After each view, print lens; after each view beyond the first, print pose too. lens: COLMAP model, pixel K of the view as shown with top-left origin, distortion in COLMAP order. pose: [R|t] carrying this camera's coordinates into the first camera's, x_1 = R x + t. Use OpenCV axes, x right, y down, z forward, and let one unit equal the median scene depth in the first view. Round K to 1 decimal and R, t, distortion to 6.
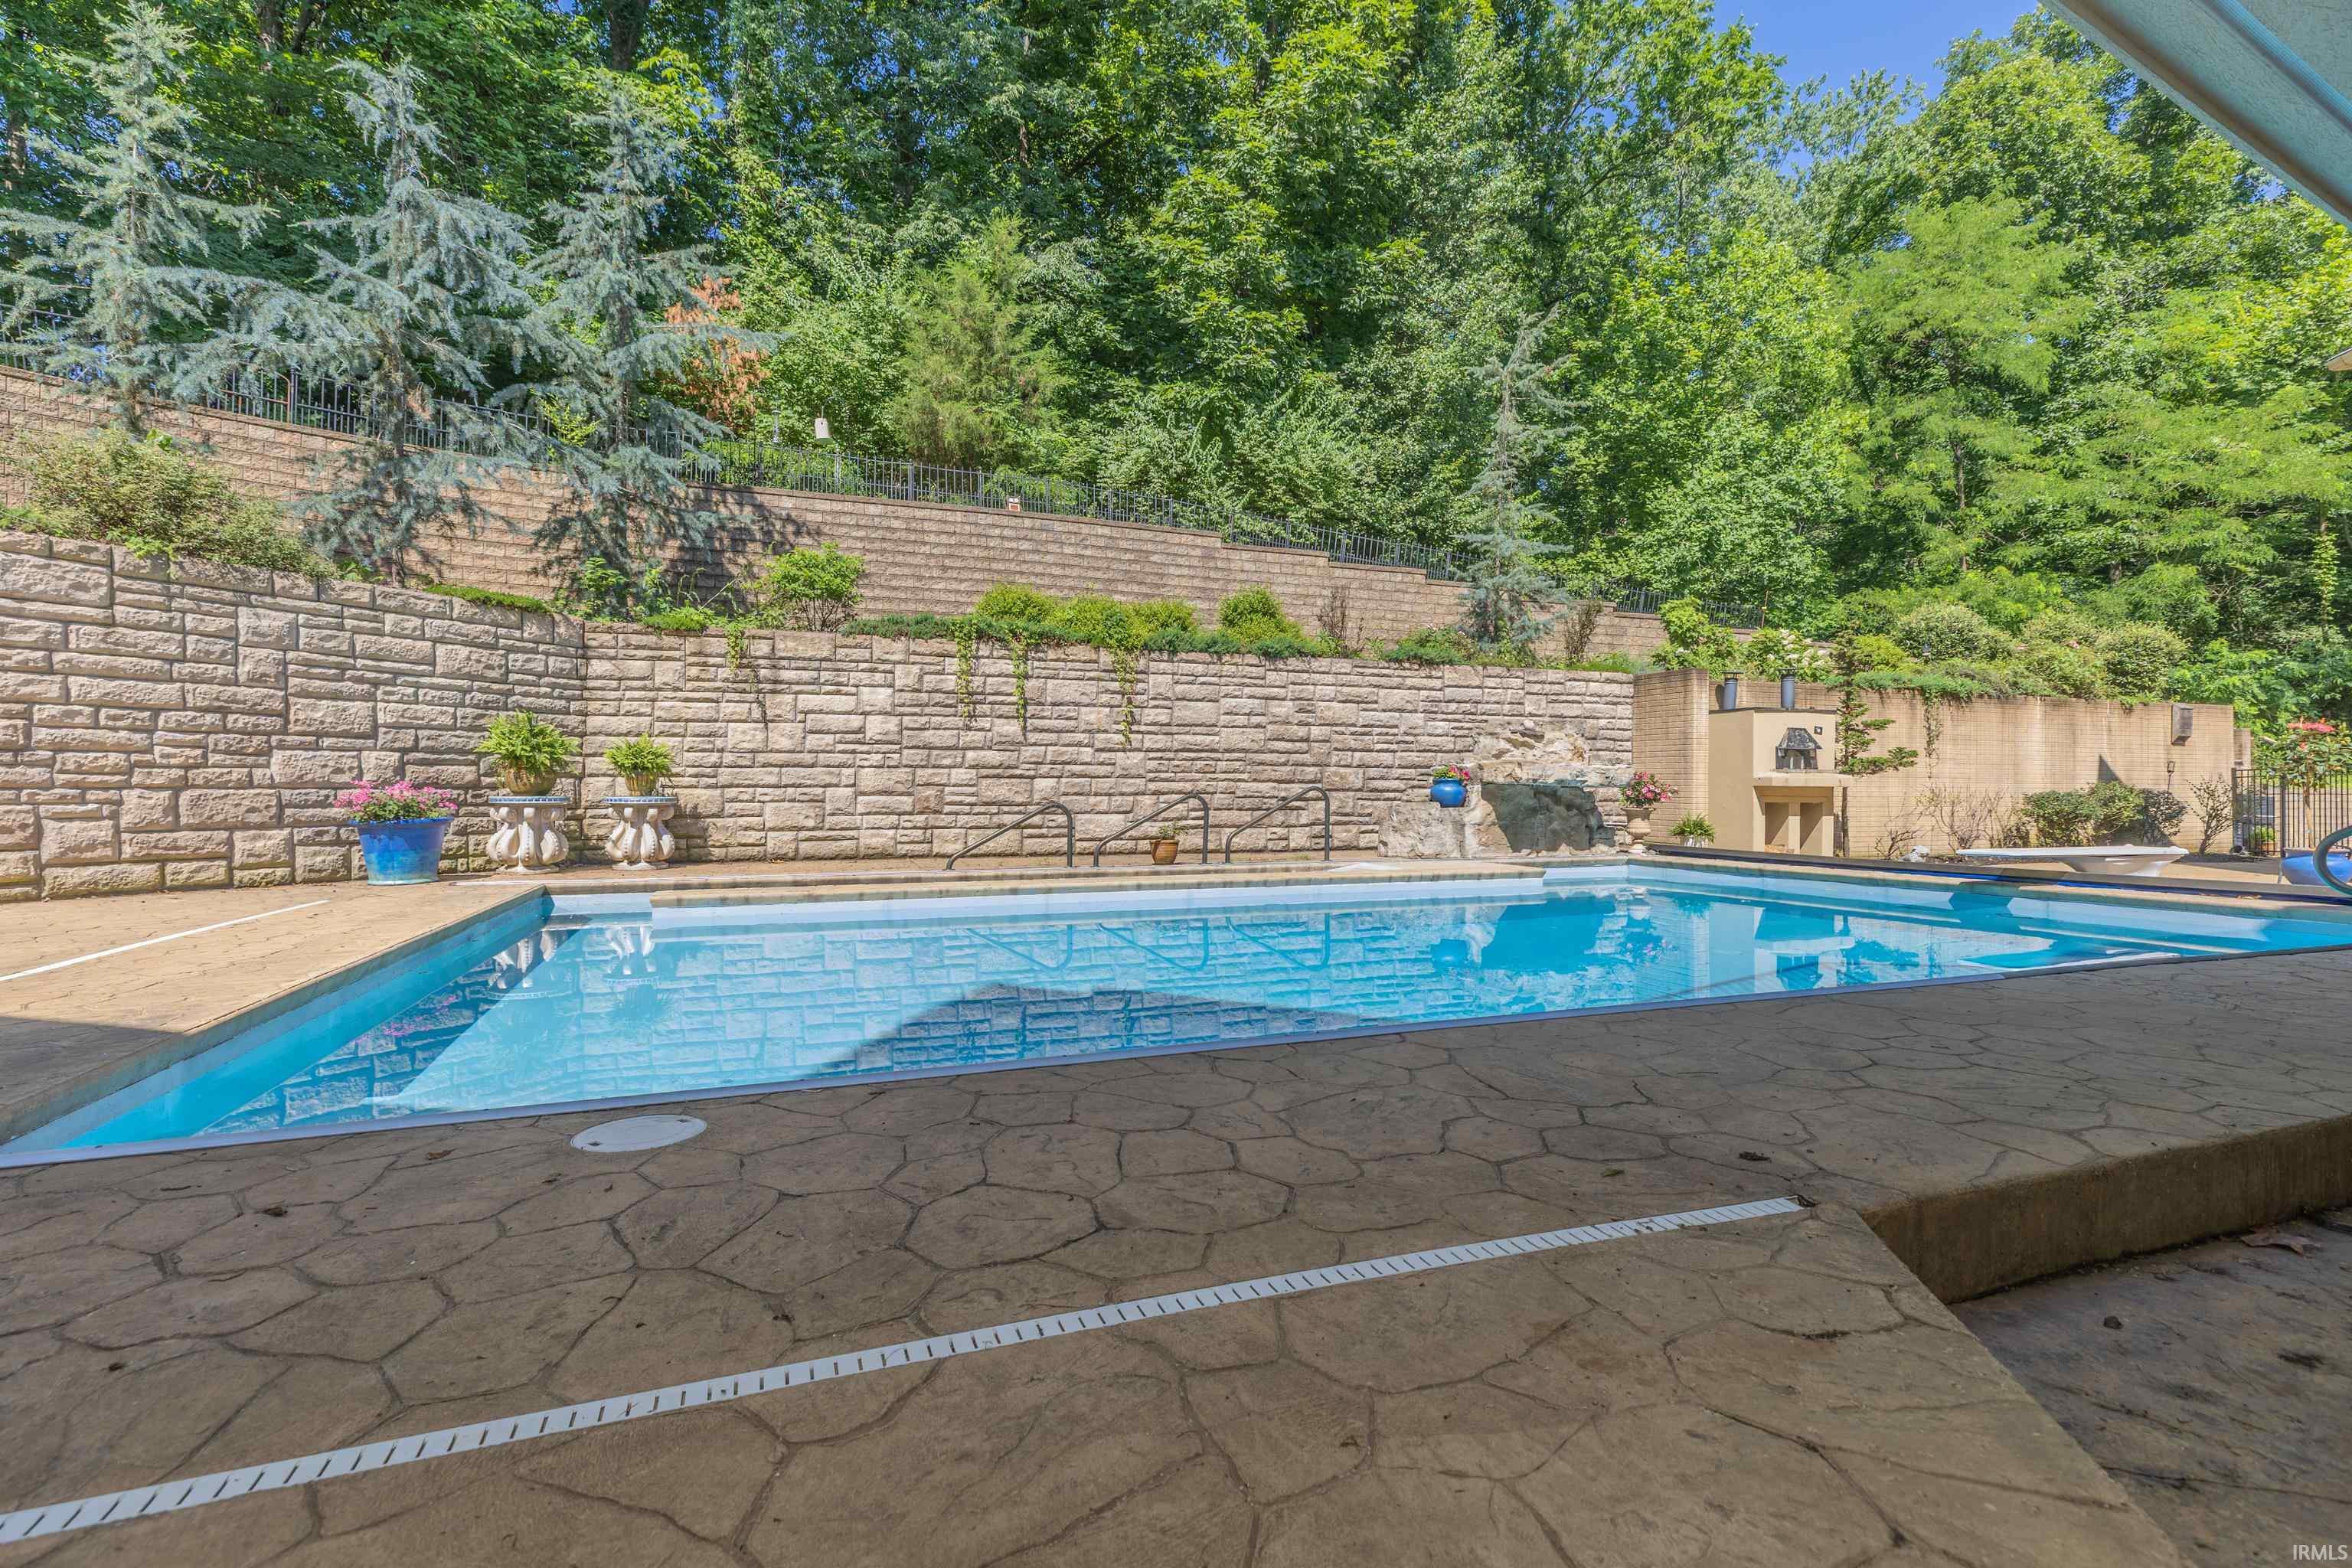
lens RADIAL K [[1045.2, 0, 1171.5], [0, 1045.2, 783.0], [0, 0, 1]] dist [0.000377, 0.000134]
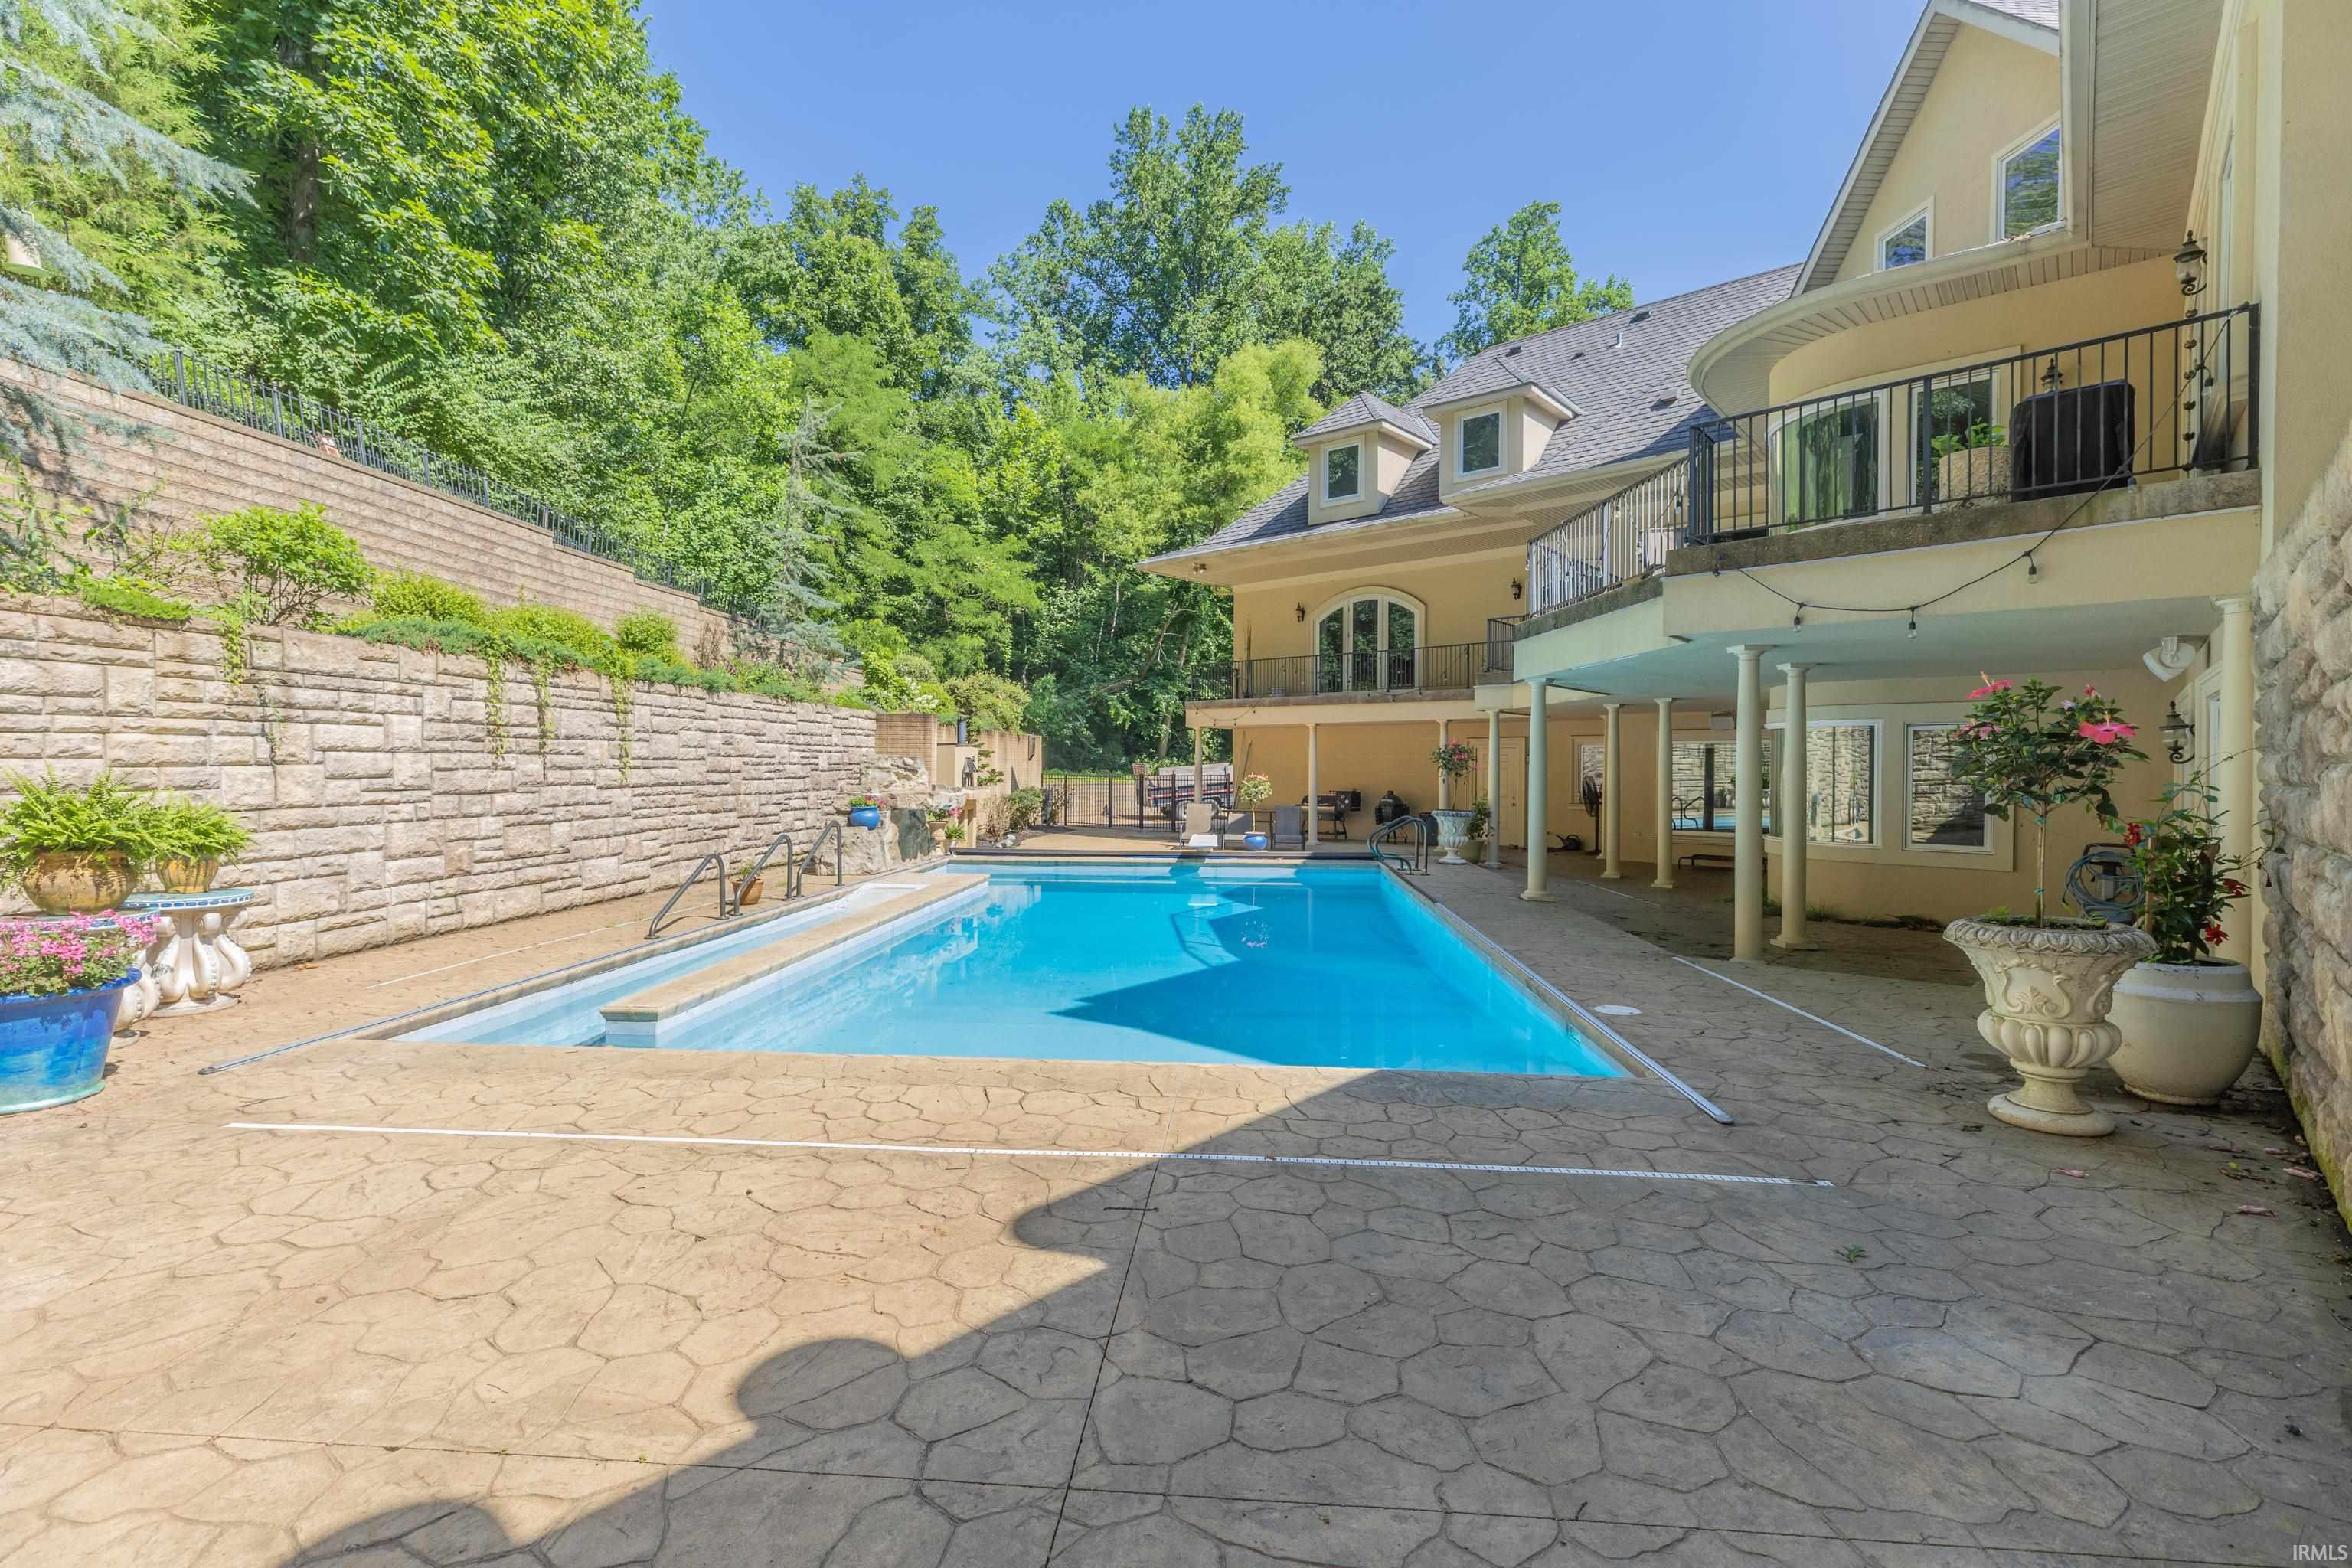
lens RADIAL K [[1045.2, 0, 1181.7], [0, 1045.2, 772.4], [0, 0, 1]] dist [0.000377, 0.000134]
pose [[0.418182, -0.004585, 0.908352, -0.720829], [-0.011256, 0.999884, 0.010229, -0.063463], [-0.908294, -0.014502, 0.418082, 0.172924]]
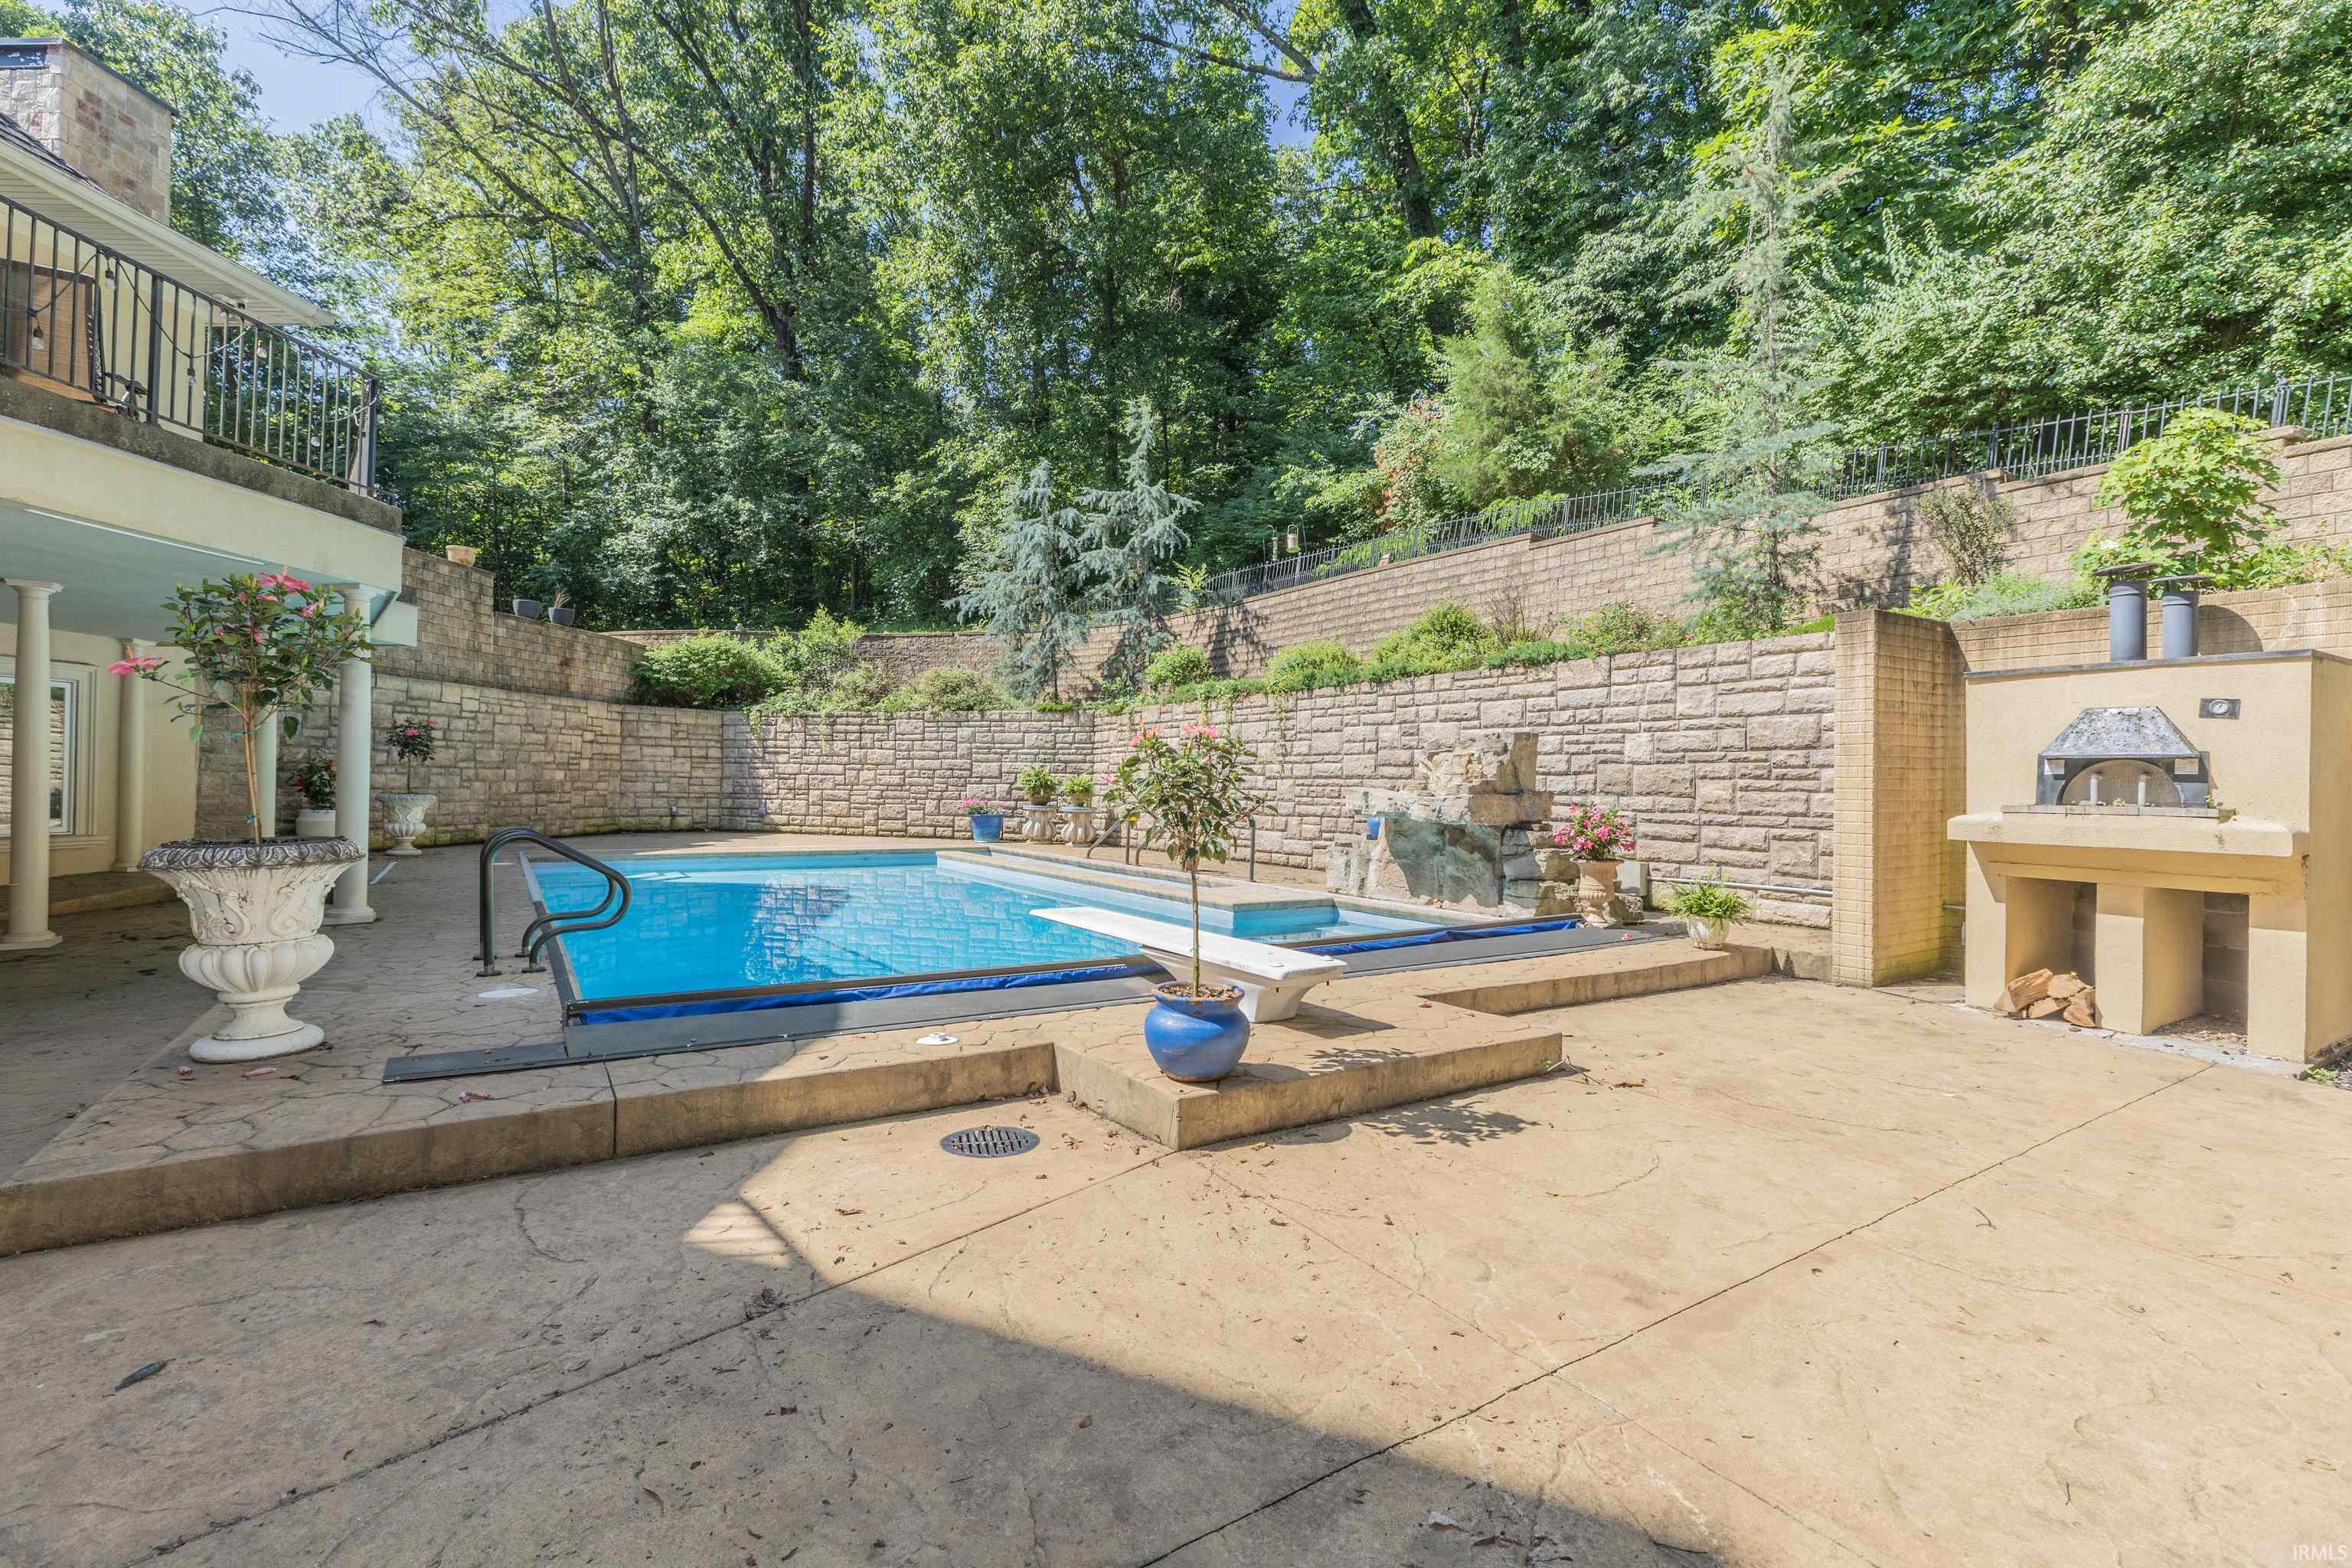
lens RADIAL K [[1045.2, 0, 1172.4], [0, 1045.2, 785.6], [0, 0, 1]] dist [0.000377, 0.000134]
pose [[0.213294, 0.002774, -0.976984, 1.162721], [-0.006069, 0.999980, 0.001514, -0.024778], [0.976969, 0.005607, 0.213307, 0.666998]]
